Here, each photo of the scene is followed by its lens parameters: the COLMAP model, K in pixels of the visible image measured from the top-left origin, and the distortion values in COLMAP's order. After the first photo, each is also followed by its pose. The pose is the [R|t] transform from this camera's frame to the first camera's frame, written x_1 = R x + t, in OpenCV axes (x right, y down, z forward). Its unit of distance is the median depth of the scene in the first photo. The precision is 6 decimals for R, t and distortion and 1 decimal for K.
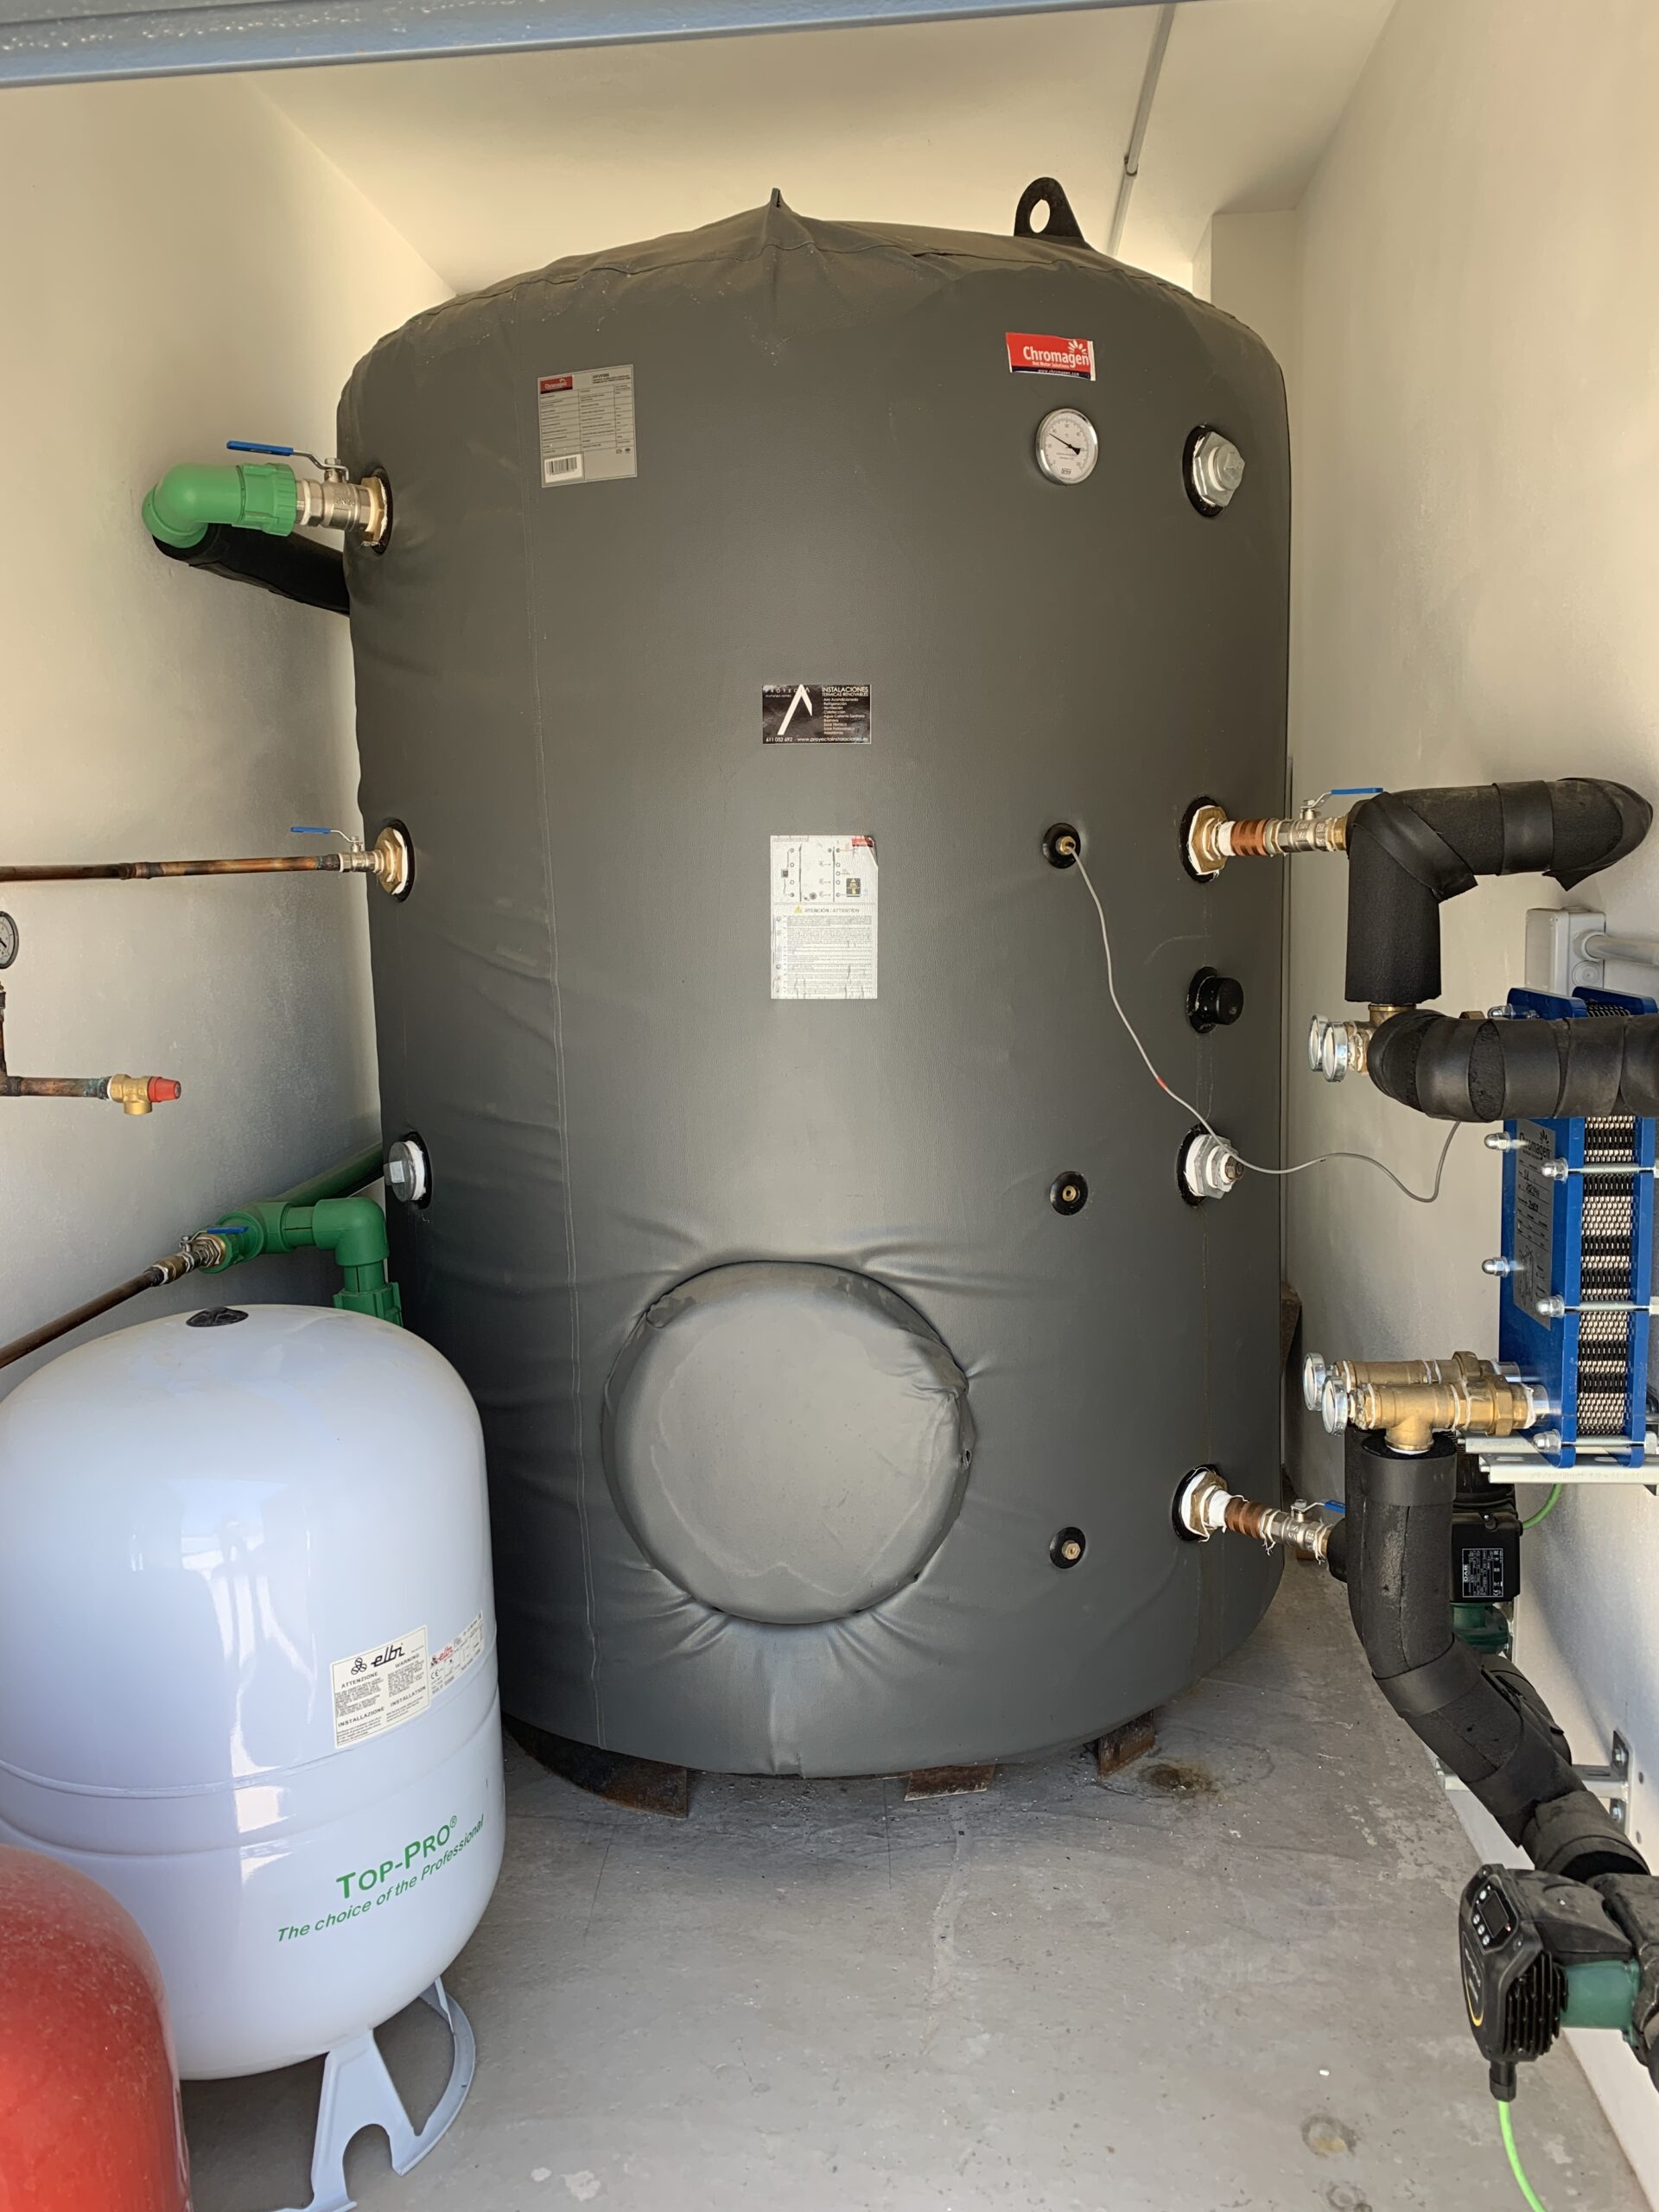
lens RADIAL K [[1757.5, 0, 774.9], [0, 1757.5, 1104.4], [0, 0, 1]] dist [-0.011927, -0.001385]
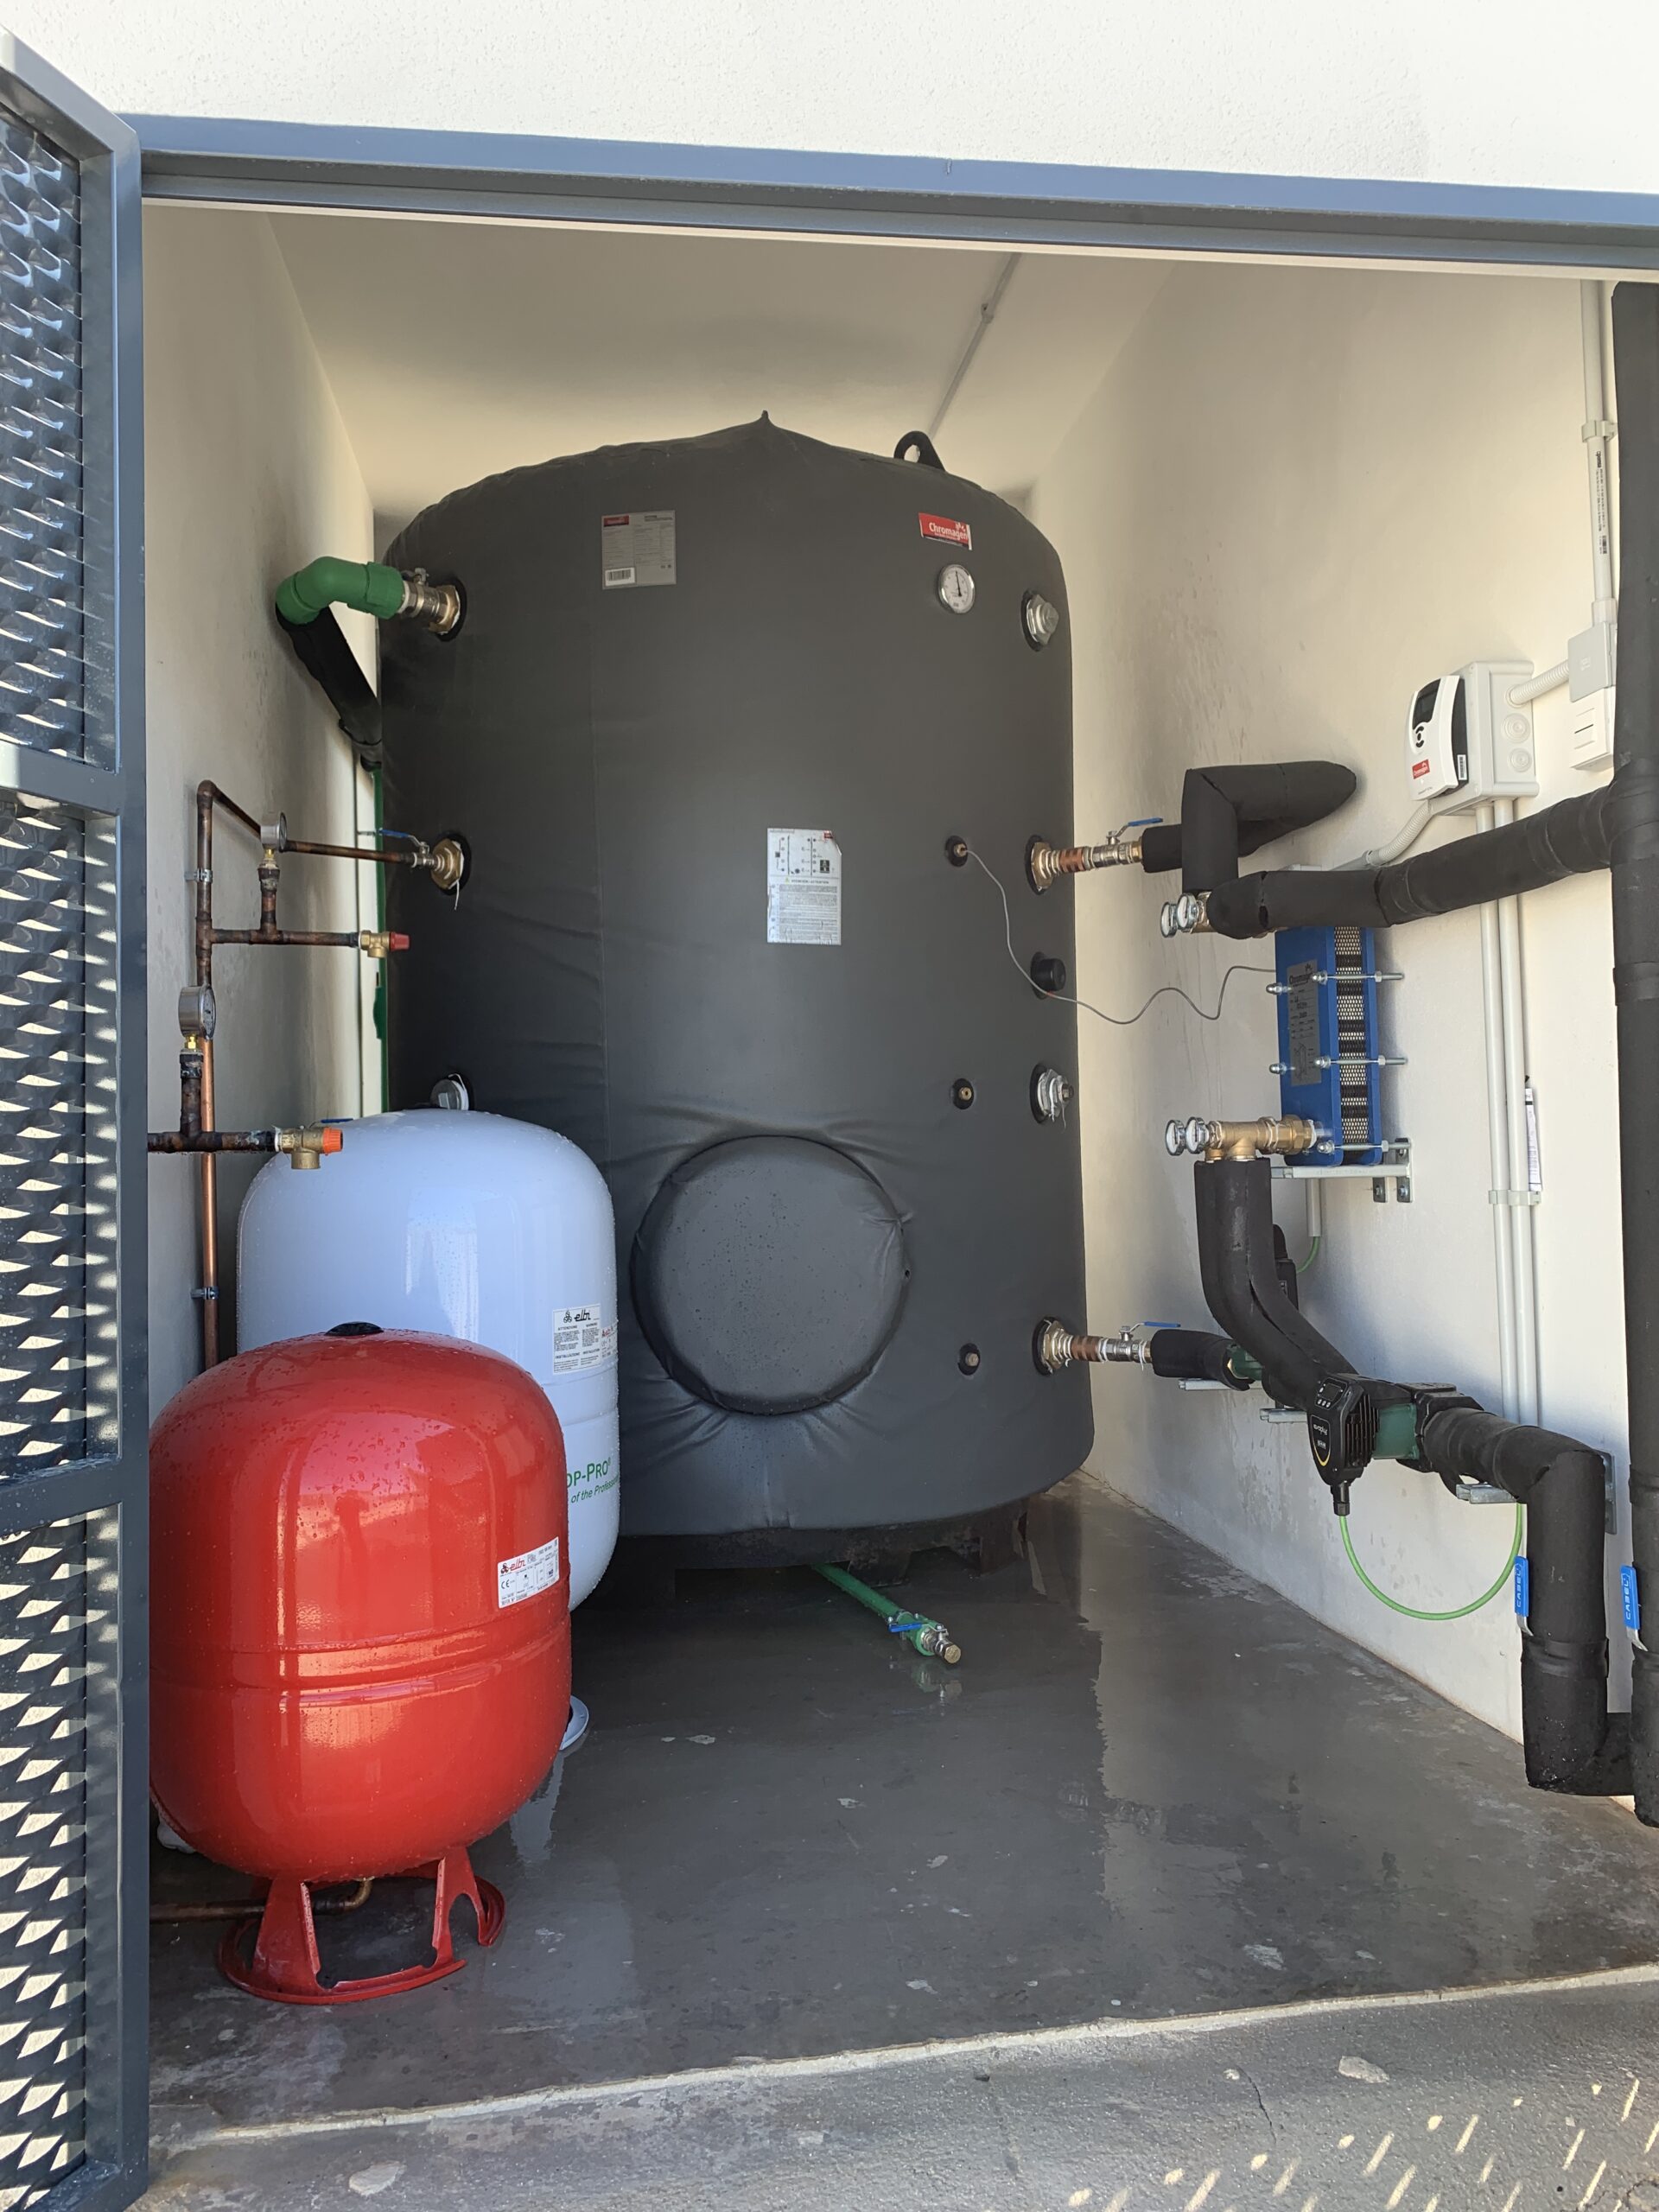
lens RADIAL K [[1757.5, 0, 774.9], [0, 1757.5, 1104.4], [0, 0, 1]] dist [-0.011927, -0.001385]
pose [[0.977315, 0.016287, 0.211164, -0.293260], [0.019205, 0.986116, -0.164946, 0.302293], [-0.210919, 0.165259, 0.963433, -0.337895]]
